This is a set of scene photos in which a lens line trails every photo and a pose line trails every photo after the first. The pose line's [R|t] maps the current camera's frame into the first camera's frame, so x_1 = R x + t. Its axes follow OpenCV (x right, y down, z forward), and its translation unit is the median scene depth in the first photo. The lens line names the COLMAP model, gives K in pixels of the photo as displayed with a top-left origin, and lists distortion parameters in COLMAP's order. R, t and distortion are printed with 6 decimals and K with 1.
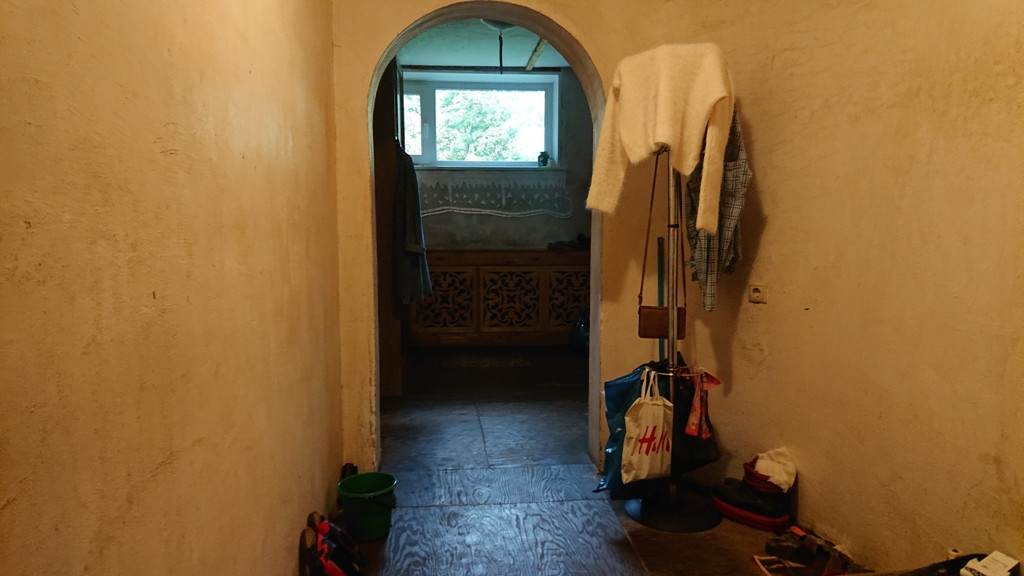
lens RADIAL K [[675.1, 0, 504.6], [0, 675.1, 293.9], [0, 0, 1]] dist [0.212424, -0.323893]
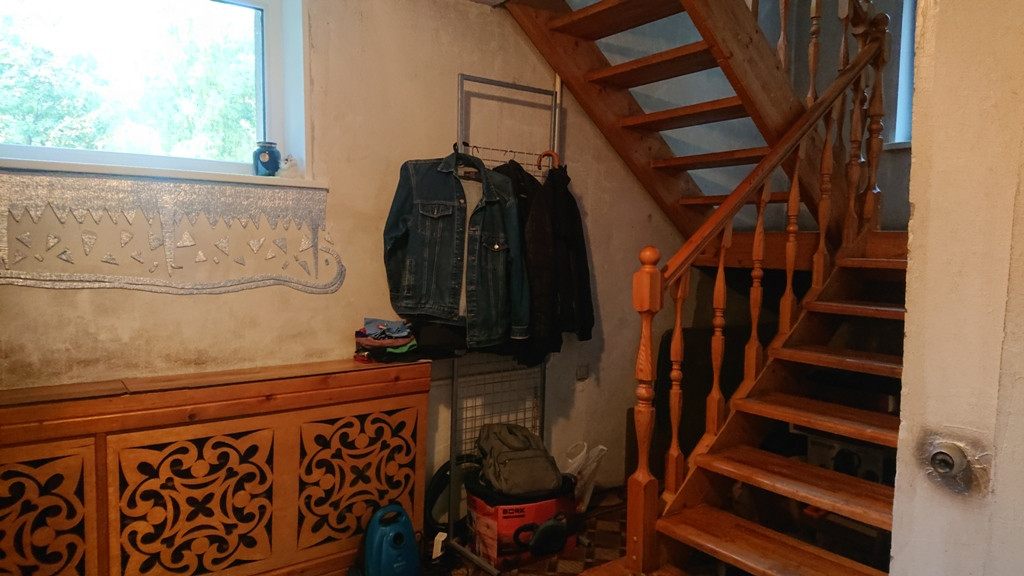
lens RADIAL K [[675.1, 0, 504.6], [0, 675.1, 293.9], [0, 0, 1]] dist [0.212424, -0.323893]
pose [[0.850915, -0.023486, 0.524778, -0.048637], [0.041805, 0.998859, -0.023081, -0.097940], [-0.523638, 0.041578, 0.850926, 0.560404]]
